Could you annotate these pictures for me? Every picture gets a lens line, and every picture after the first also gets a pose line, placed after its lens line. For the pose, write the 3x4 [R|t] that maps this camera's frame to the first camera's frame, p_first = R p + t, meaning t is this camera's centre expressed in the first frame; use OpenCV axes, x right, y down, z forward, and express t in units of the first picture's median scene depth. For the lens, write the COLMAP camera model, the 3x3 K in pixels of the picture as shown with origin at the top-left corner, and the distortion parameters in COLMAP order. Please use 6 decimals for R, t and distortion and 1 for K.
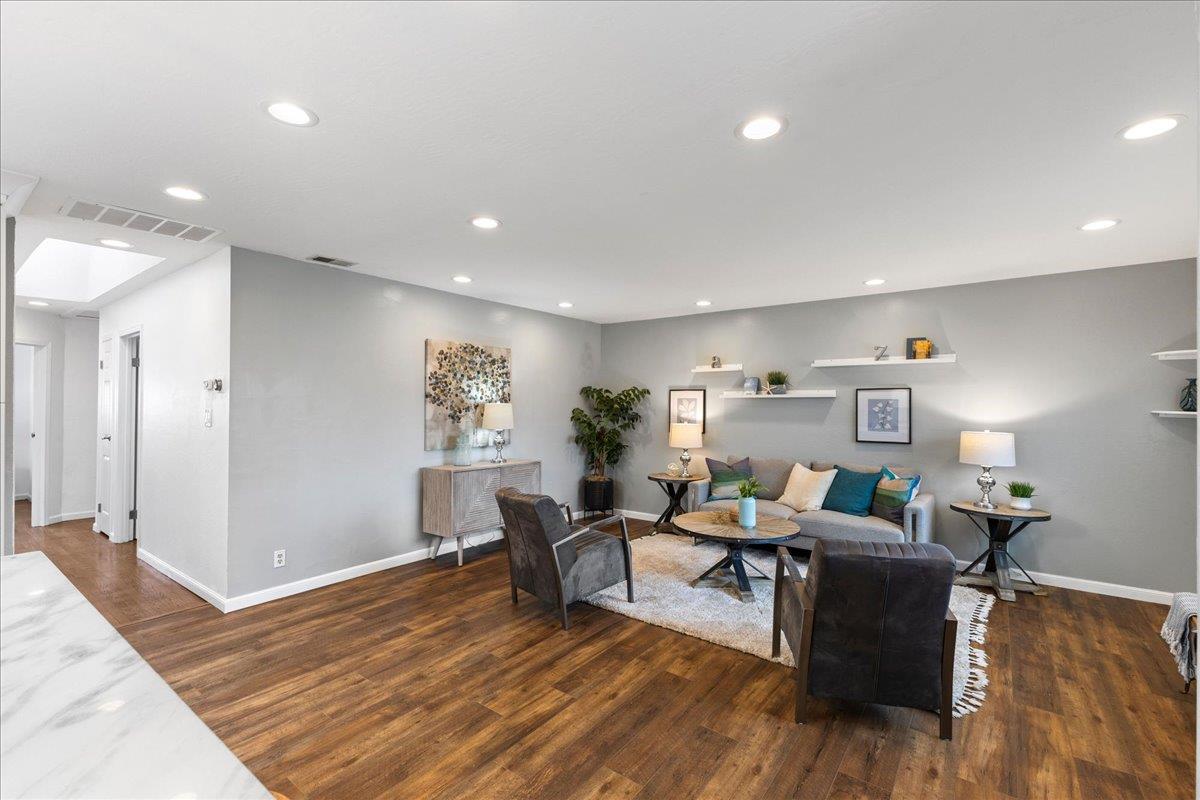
lens RADIAL K [[516.4, 0, 600.0], [0, 516.4, 400.0], [0, 0, 1]] dist [0.014193, 0.000237]
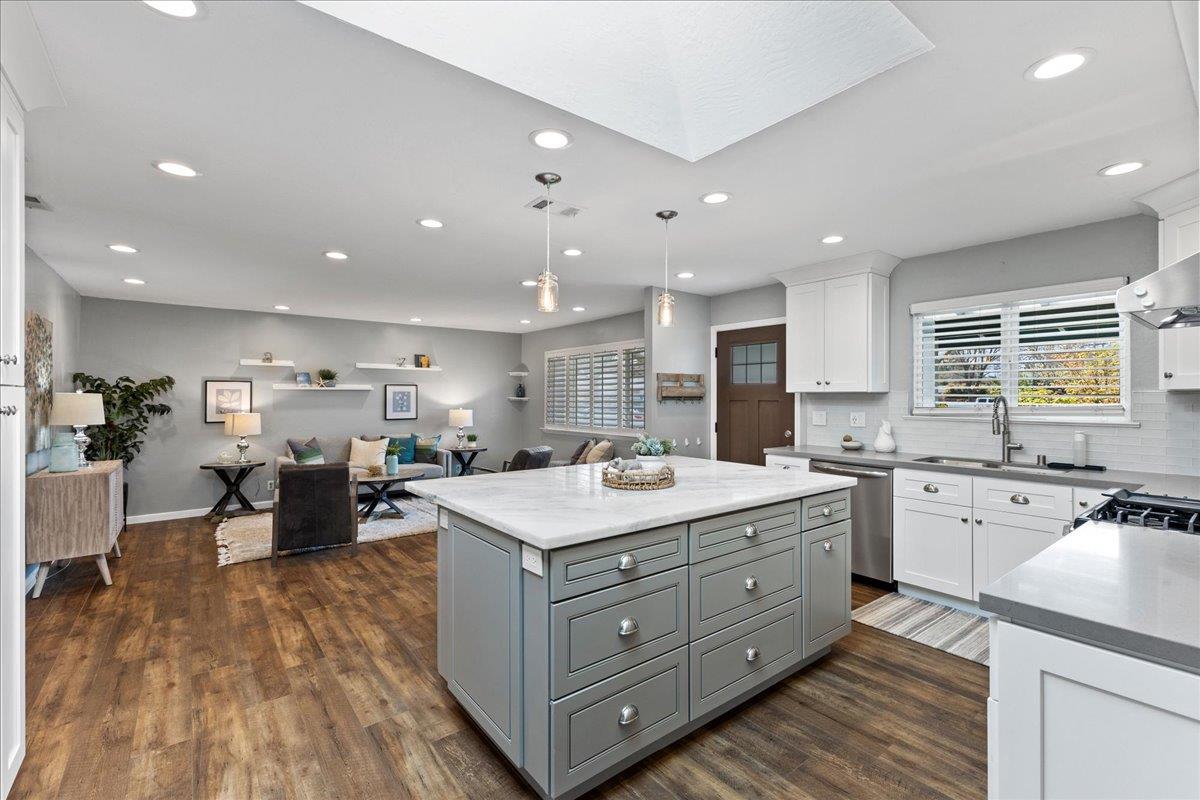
lens RADIAL K [[516.4, 0, 600.0], [0, 516.4, 400.0], [0, 0, 1]] dist [0.014193, 0.000237]
pose [[0.267010, -0.006505, 0.963672, -0.947221], [-0.003457, 0.999964, 0.007708, 0.011420], [-0.963688, -0.005390, 0.266978, 0.005880]]
